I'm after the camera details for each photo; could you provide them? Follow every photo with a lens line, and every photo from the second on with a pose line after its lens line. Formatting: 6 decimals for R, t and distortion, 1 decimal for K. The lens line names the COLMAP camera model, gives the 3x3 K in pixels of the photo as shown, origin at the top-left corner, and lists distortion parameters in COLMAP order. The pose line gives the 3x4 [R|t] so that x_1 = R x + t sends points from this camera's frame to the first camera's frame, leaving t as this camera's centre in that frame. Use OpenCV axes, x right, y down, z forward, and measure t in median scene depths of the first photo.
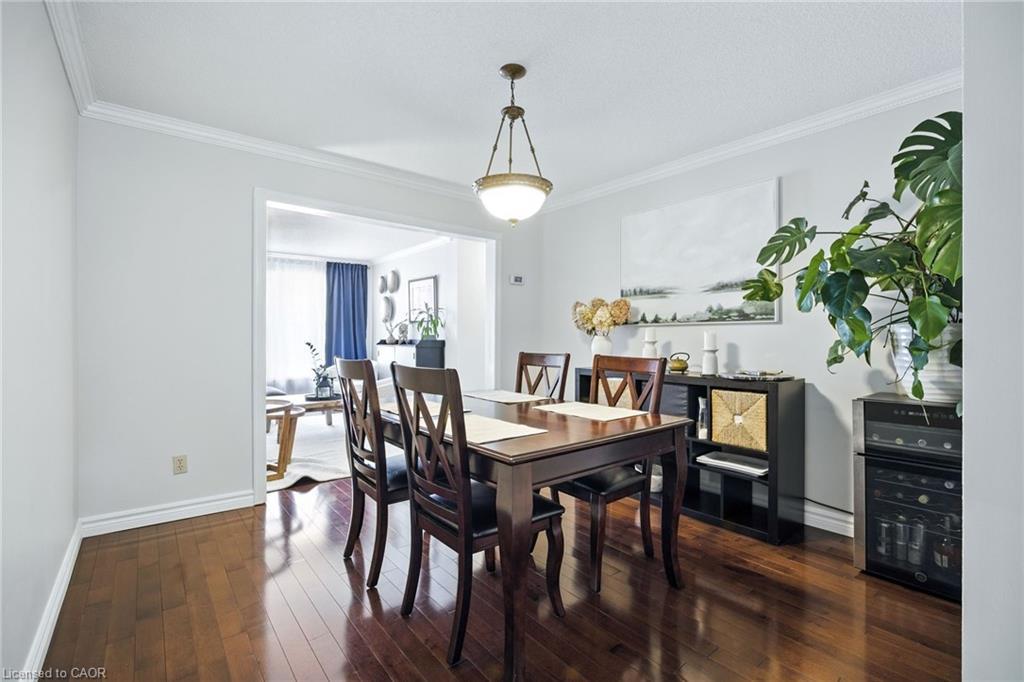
lens RADIAL K [[450.7, 0, 511.7], [0, 450.7, 336.2], [0, 0, 1]] dist [-0.015104, 0.000320]
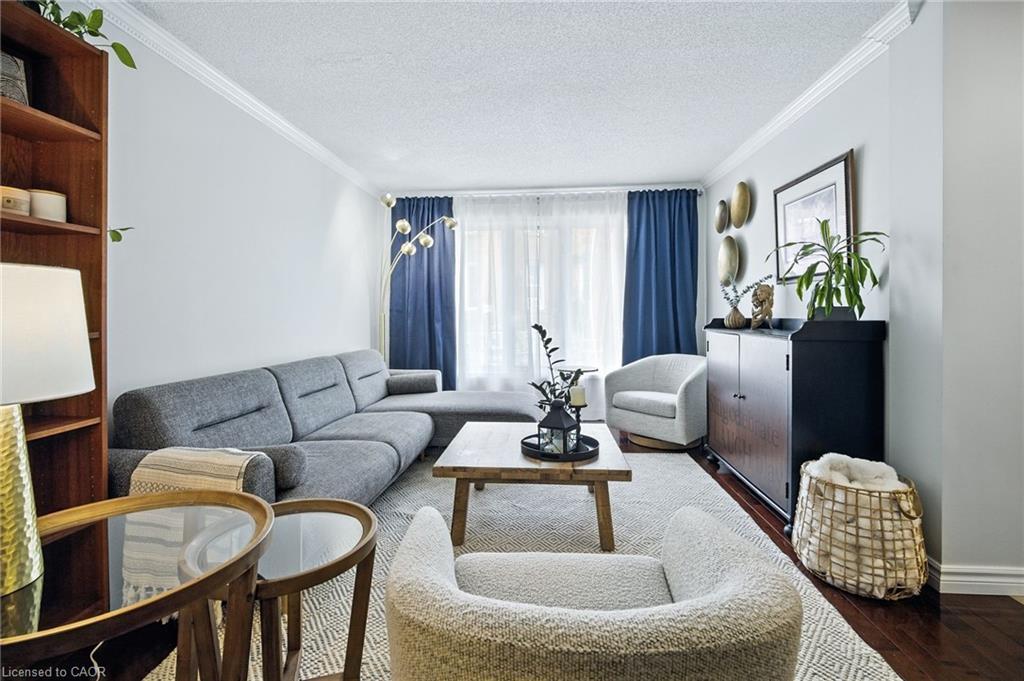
lens RADIAL K [[453.7, 0, 513.3], [0, 453.7, 317.7], [0, 0, 1]] dist [-0.018228, 0.000523]
pose [[0.720367, 0.000827, -0.693593, -0.113120], [0.005904, 0.999956, 0.007324, 0.001703], [0.693568, -0.009371, 0.720330, 0.534772]]
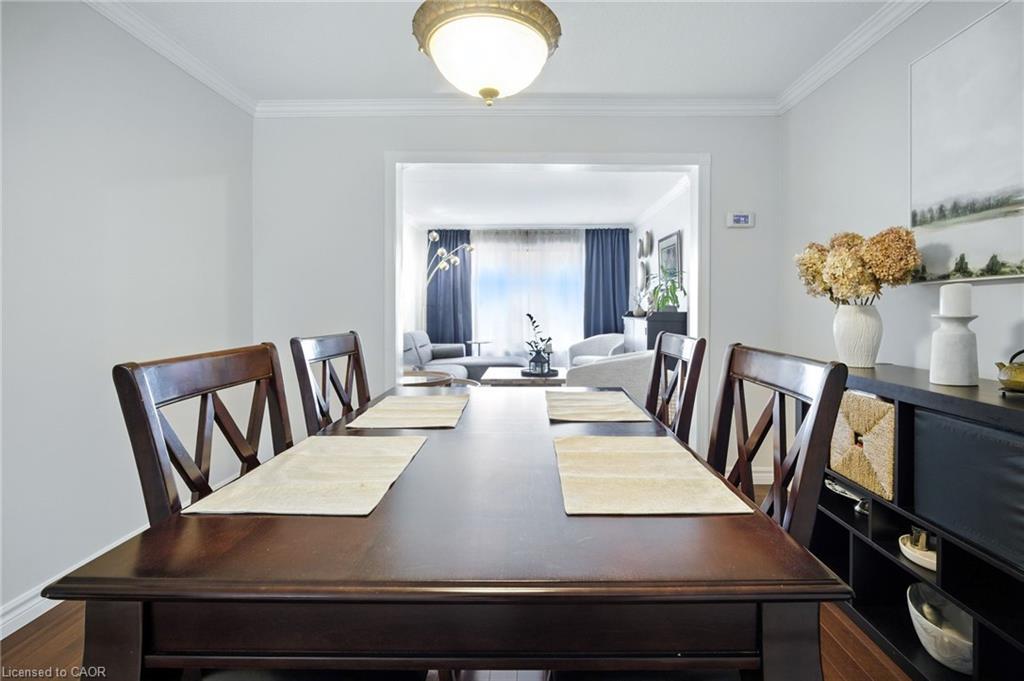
lens RADIAL K [[461.0, 0, 534.8], [0, 461.0, 310.8], [0, 0, 1]] dist [-0.001746, -0.000057]
pose [[0.775819, 0.001658, -0.630953, 0.147807], [0.002315, 0.999982, 0.005474, 0.001534], [0.630951, -0.005707, 0.775801, 0.211102]]
